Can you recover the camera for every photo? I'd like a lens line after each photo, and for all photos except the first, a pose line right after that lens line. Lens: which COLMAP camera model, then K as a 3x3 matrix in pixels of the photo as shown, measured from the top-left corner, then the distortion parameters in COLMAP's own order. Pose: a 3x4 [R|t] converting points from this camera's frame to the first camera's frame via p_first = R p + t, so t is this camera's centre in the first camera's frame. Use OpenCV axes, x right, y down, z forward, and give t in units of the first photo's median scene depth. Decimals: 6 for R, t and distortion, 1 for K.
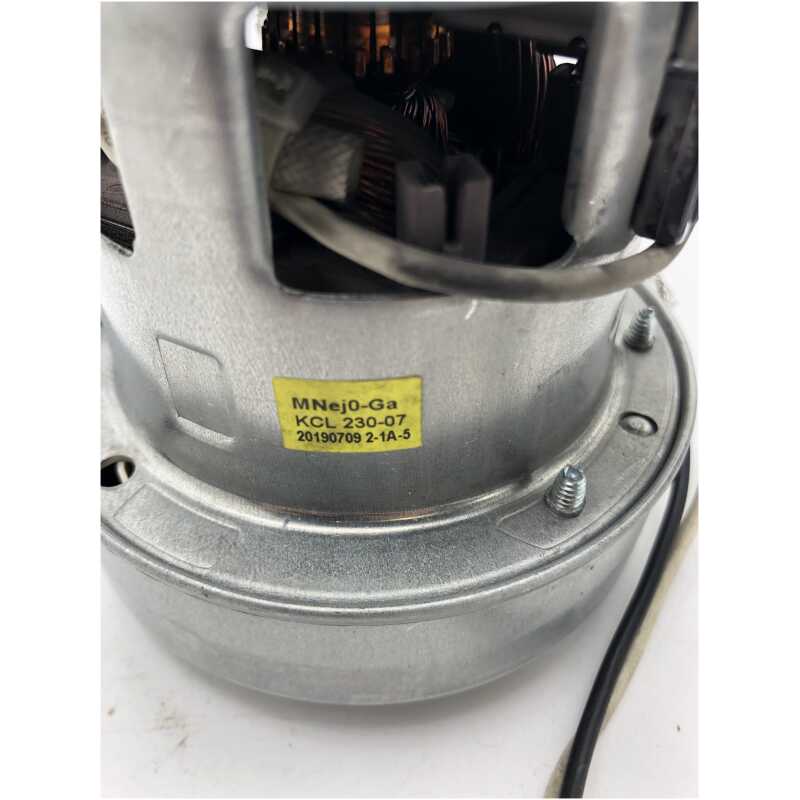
lens RADIAL K [[597.8, 0, 400.0], [0, 597.8, 400.0], [0, 0, 1]] dist [-0.113571, -0.000433]
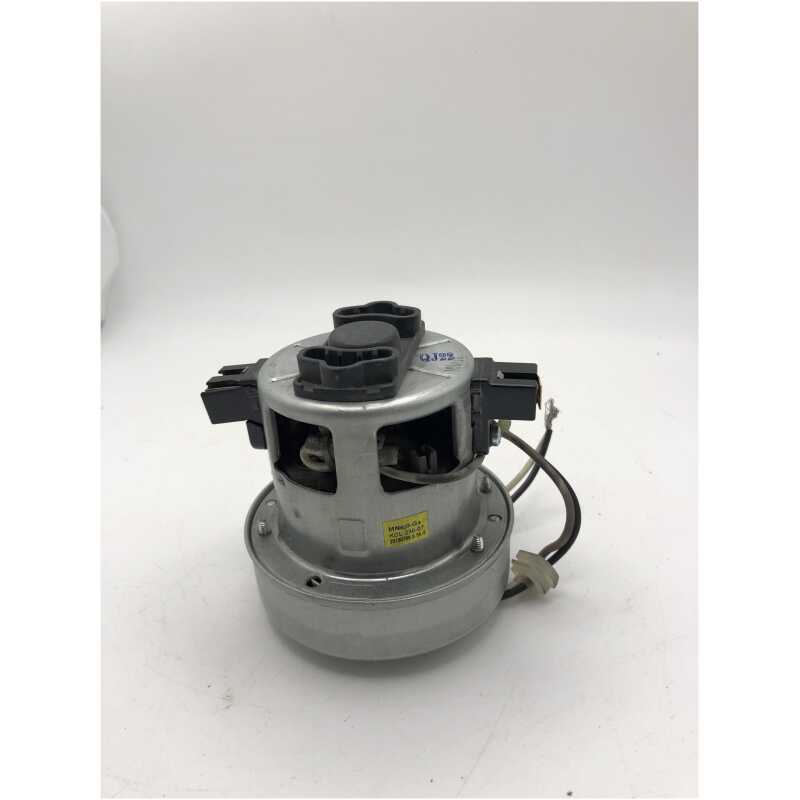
lens RADIAL K [[597.8, 0, 400.0], [0, 597.8, 400.0], [0, 0, 1]] dist [-0.113571, -0.000433]
pose [[0.944199, -0.175092, 0.278983, -0.847322], [0.261087, 0.914235, -0.309850, 0.352094], [-0.200803, 0.365399, 0.908934, -2.014136]]
